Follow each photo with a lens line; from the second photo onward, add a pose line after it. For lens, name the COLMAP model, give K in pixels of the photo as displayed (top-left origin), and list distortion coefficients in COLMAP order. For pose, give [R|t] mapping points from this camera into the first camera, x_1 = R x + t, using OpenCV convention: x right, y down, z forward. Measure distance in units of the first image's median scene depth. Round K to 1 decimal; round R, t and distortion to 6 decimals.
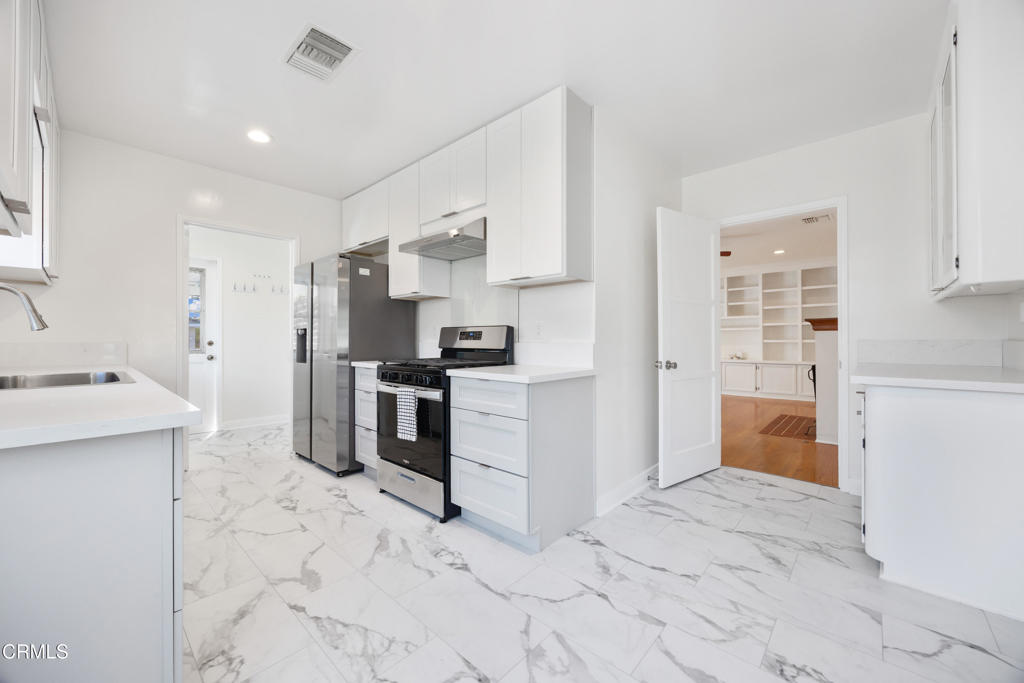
lens RADIAL K [[394.2, 0, 516.1], [0, 394.2, 339.4], [0, 0, 1]] dist [-0.000517, -0.000020]
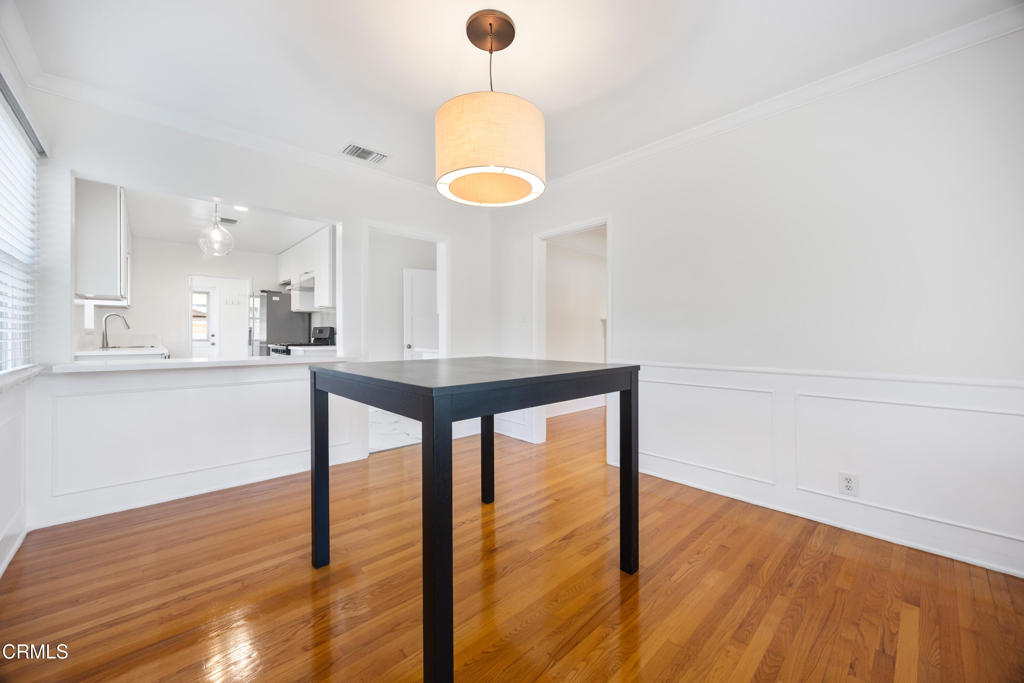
lens RADIAL K [[394.2, 0, 511.0], [0, 394.2, 335.3], [0, 0, 1]] dist [-0.000517, -0.000020]
pose [[0.995977, 0.001248, -0.089595, 1.231960], [-0.000806, 0.999987, 0.004976, -0.001496], [0.089600, -0.004884, 0.995966, -1.089017]]
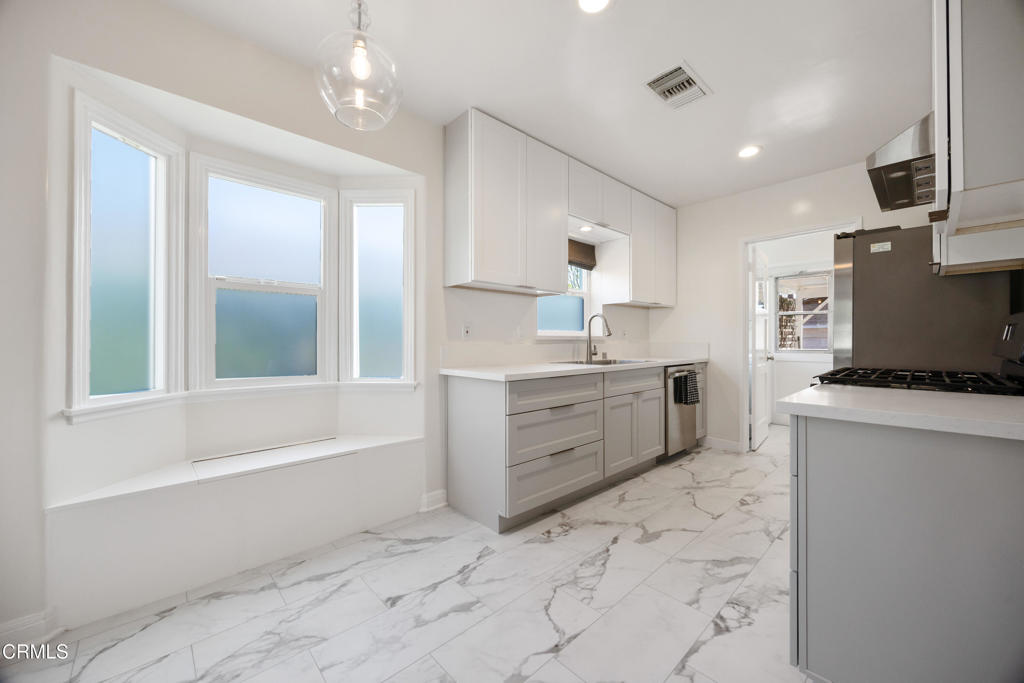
lens RADIAL K [[394.2, 0, 514.4], [0, 394.2, 340.7], [0, 0, 1]] dist [-0.000517, -0.000020]
pose [[-0.086228, -0.000894, -0.996275, 0.525210], [0.004352, 0.999990, -0.001274, -0.000326], [0.996266, -0.004446, -0.086223, 0.498801]]
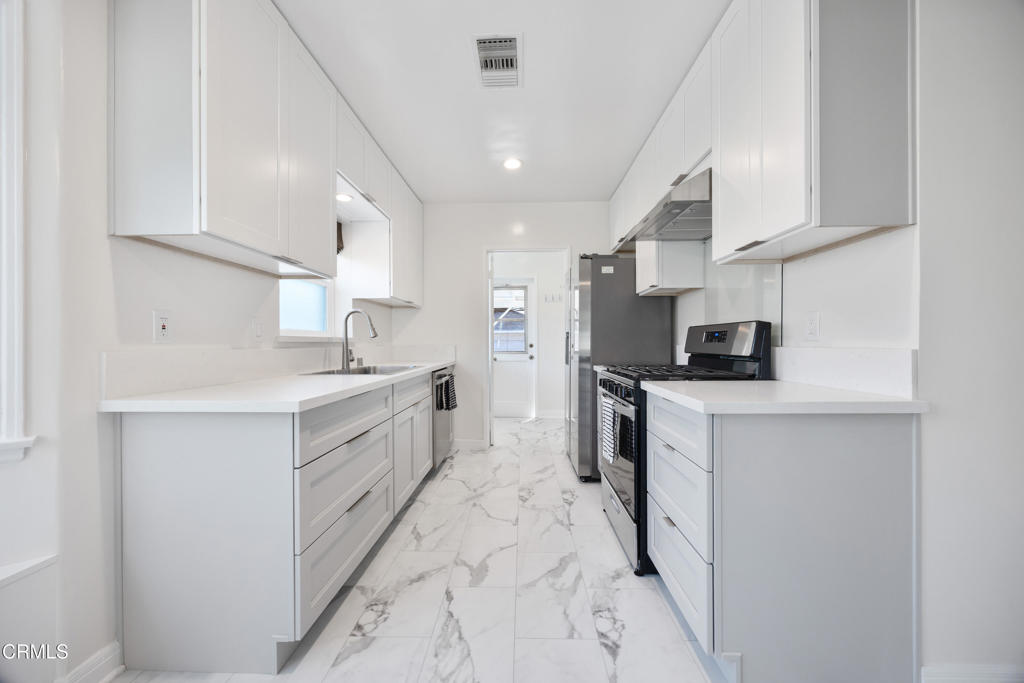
lens RADIAL K [[394.2, 0, 515.3], [0, 394.2, 344.8], [0, 0, 1]] dist [-0.000517, -0.000020]
pose [[0.651901, 0.000828, -0.758304, 0.237343], [0.005762, 0.999965, 0.006046, -0.000991], [0.758282, -0.008310, 0.651873, 0.287611]]
